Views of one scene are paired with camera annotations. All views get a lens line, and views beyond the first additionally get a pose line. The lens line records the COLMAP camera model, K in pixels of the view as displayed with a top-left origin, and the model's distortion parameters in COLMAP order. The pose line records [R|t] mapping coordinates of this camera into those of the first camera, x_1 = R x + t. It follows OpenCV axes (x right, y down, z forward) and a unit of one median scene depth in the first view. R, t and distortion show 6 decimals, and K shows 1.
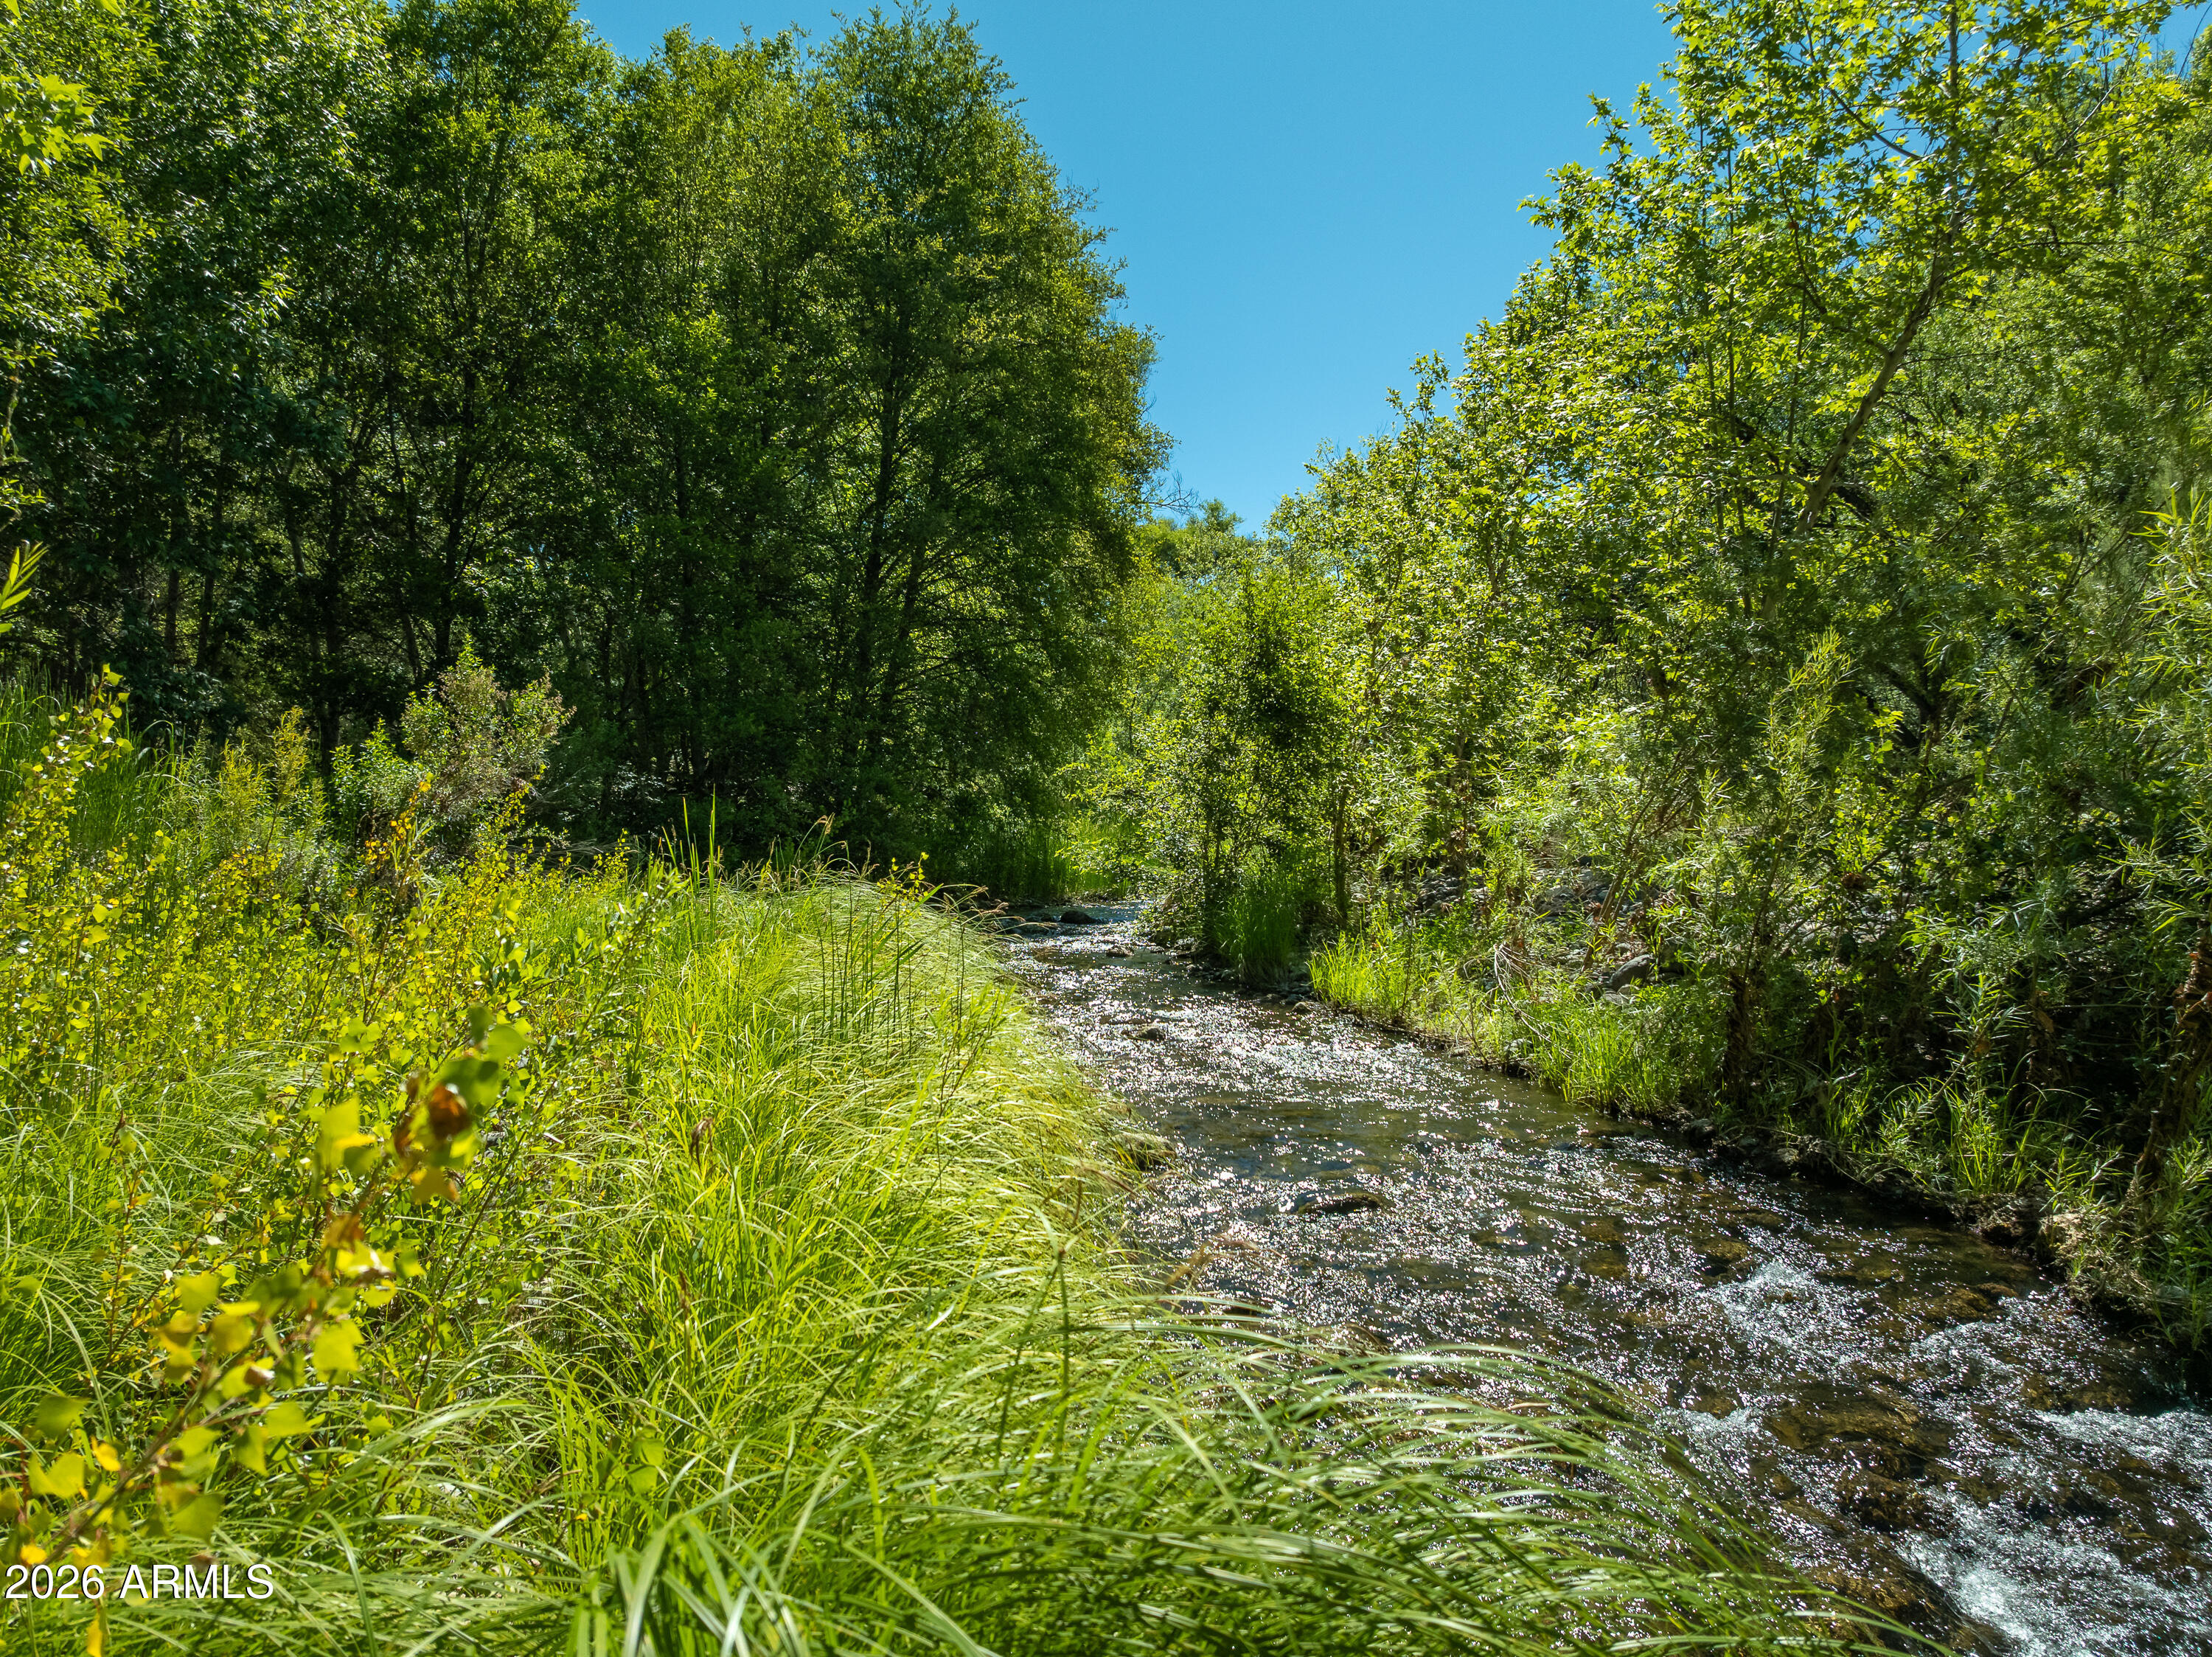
lens RADIAL K [[1563.8, 0, 1106.2], [0, 1563.8, 827.2], [0, 0, 1]] dist [-0.038107, 0.003231]
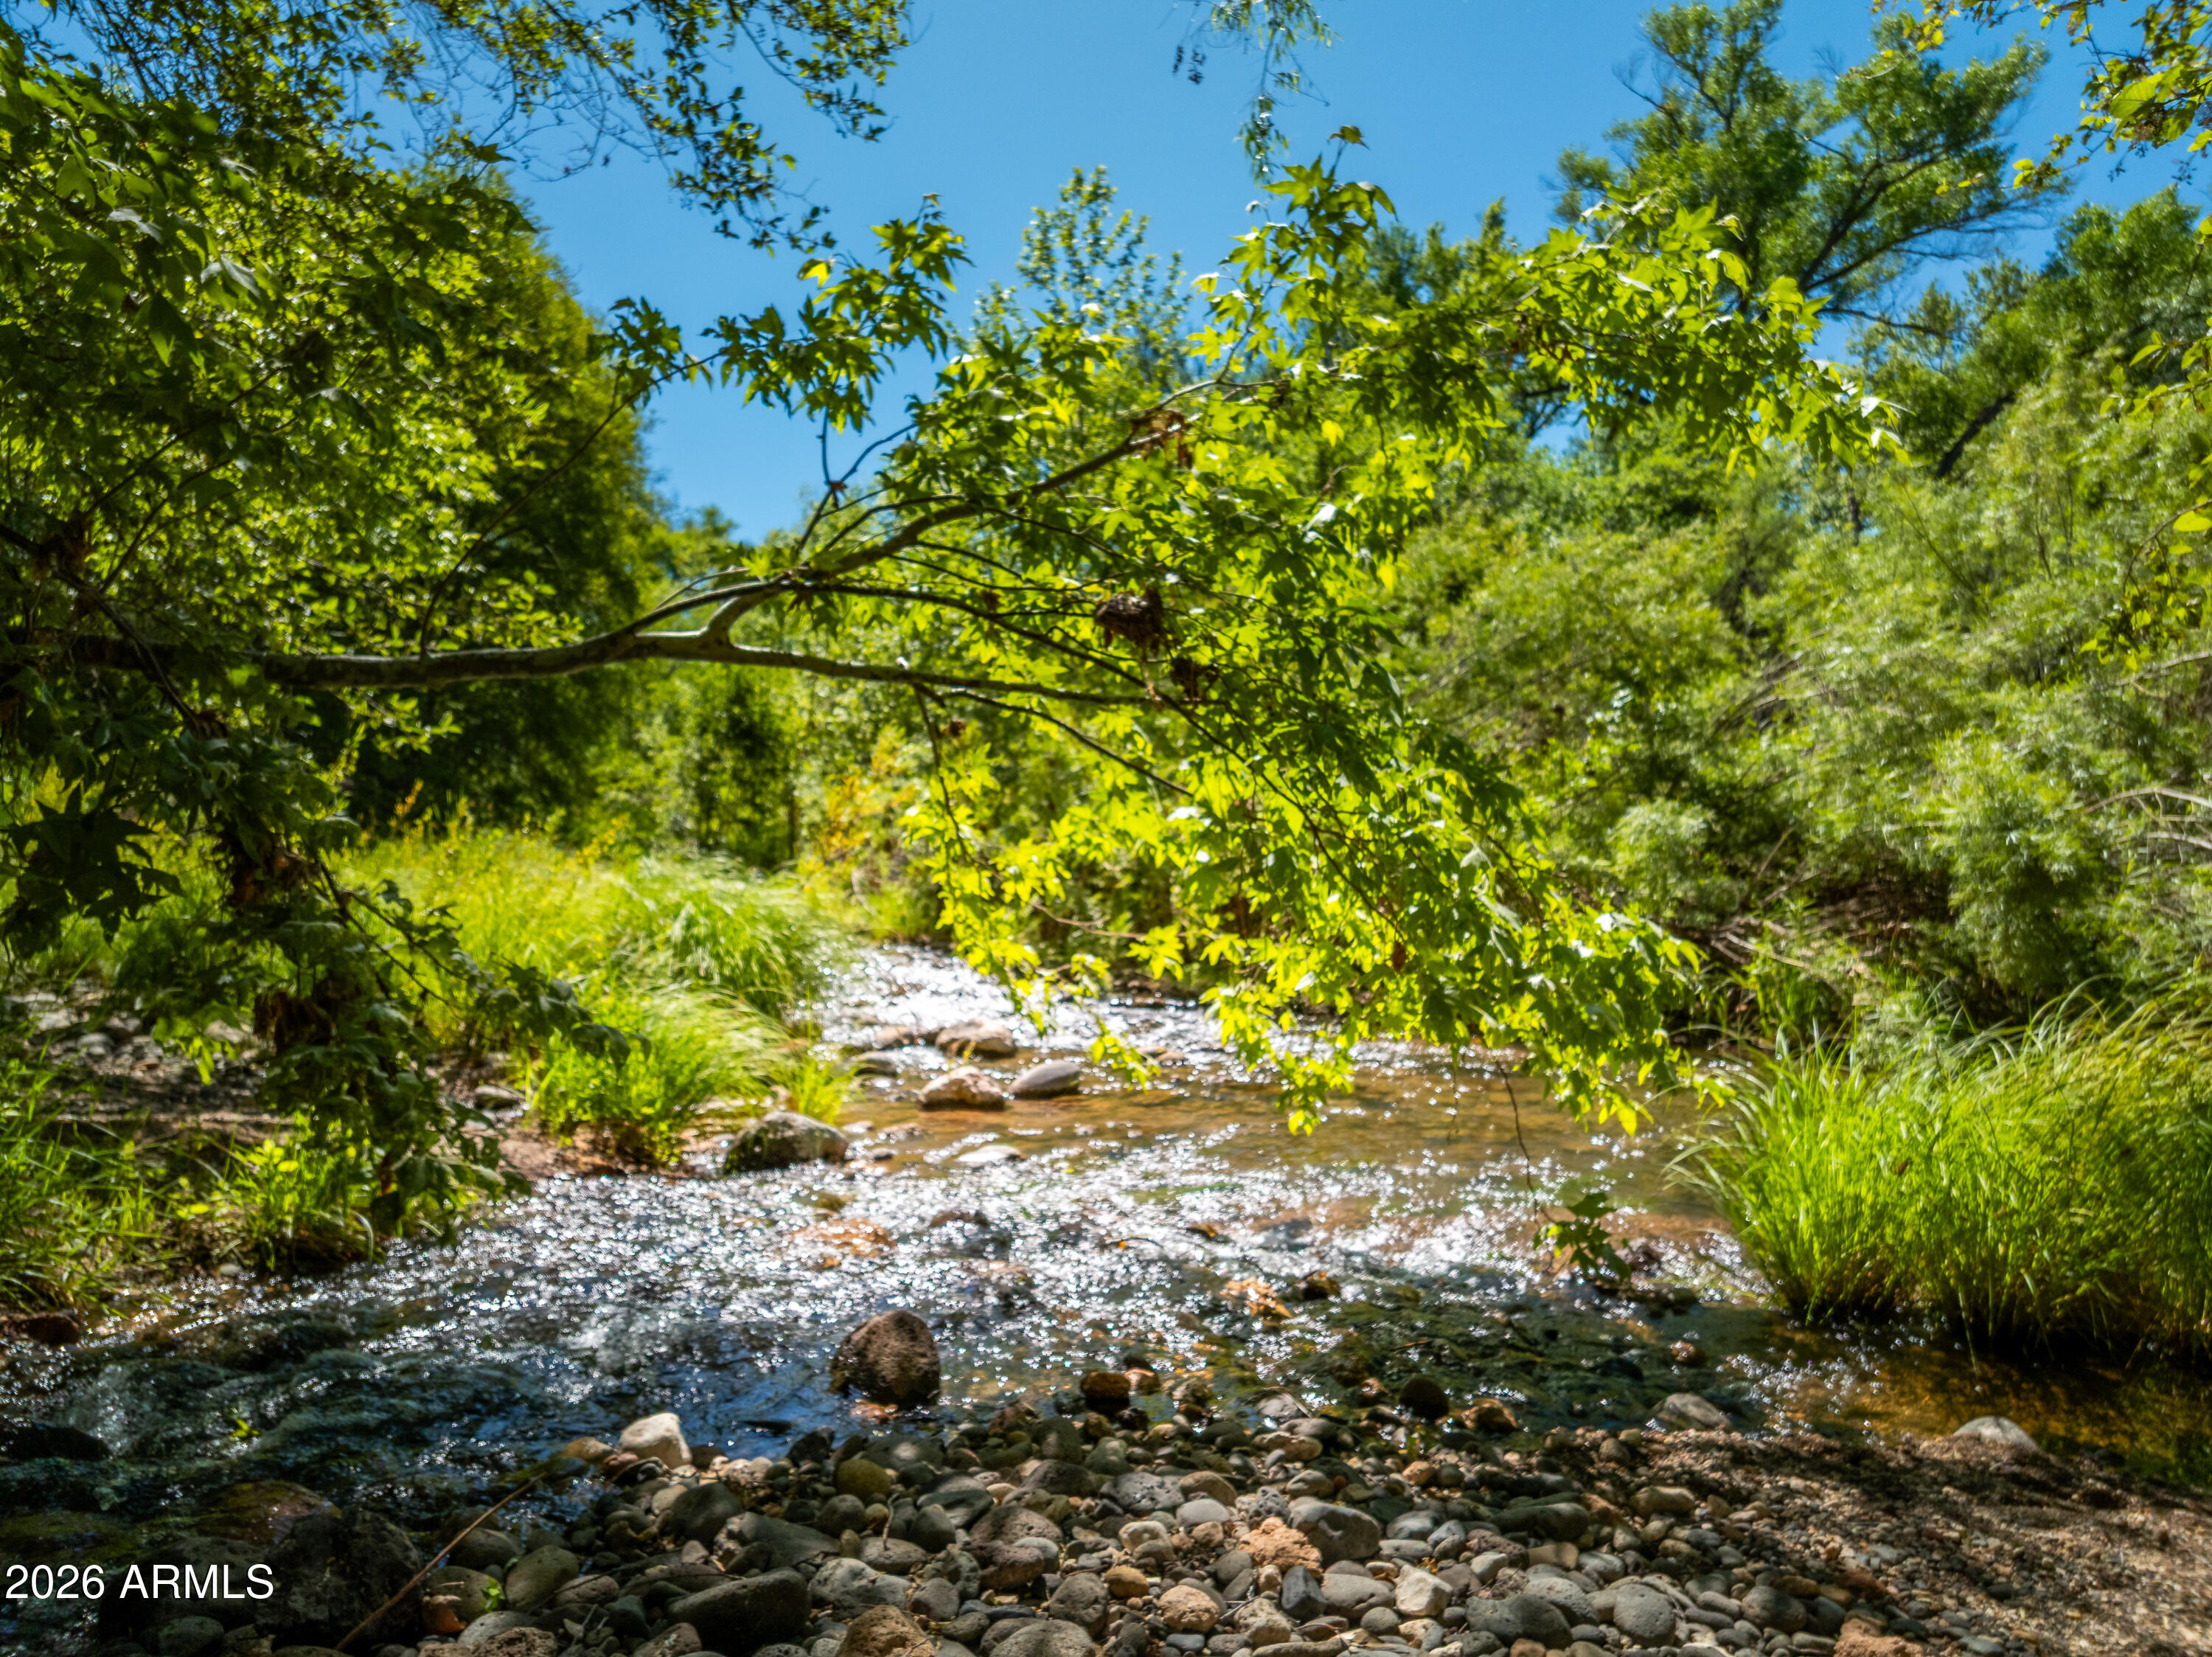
lens RADIAL K [[1563.8, 0, 1105.8], [0, 1563.8, 823.6], [0, 0, 1]] dist [-0.038107, 0.003231]
pose [[0.950415, -0.001431, 0.310982, -0.026970], [0.000552, 0.999996, 0.002915, 0.007679], [-0.310985, -0.002599, 0.950411, -0.485639]]
